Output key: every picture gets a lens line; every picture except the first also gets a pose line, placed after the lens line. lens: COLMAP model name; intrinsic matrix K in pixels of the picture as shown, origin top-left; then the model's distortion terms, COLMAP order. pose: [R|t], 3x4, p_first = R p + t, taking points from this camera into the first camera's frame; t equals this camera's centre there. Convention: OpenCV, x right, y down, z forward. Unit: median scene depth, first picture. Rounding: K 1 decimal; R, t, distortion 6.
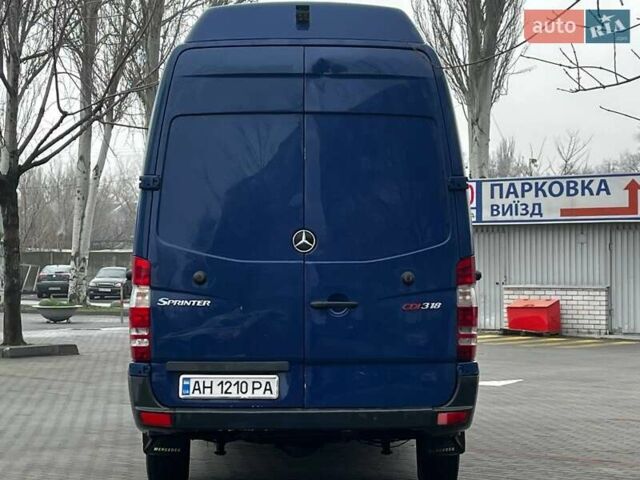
lens RADIAL K [[1734.4, 0, 329.5], [0, 1734.4, 216.3], [0, 0, 1]] dist [0.282479, 0.000000]
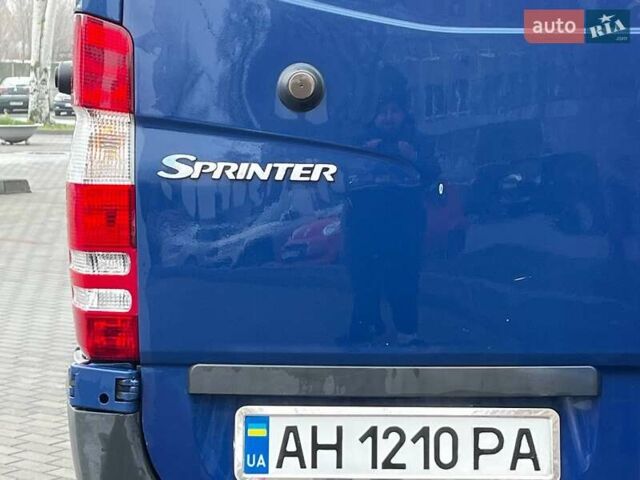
lens RADIAL K [[1620.8, 0, 322.8], [0, 1620.8, 244.8], [0, 0, 1]] dist [0.096509, 0.000000]
pose [[0.999793, -0.000024, 0.020359, -0.076423], [-0.002586, 0.991752, 0.128144, 0.026644], [-0.020194, -0.128170, 0.991547, 0.722141]]
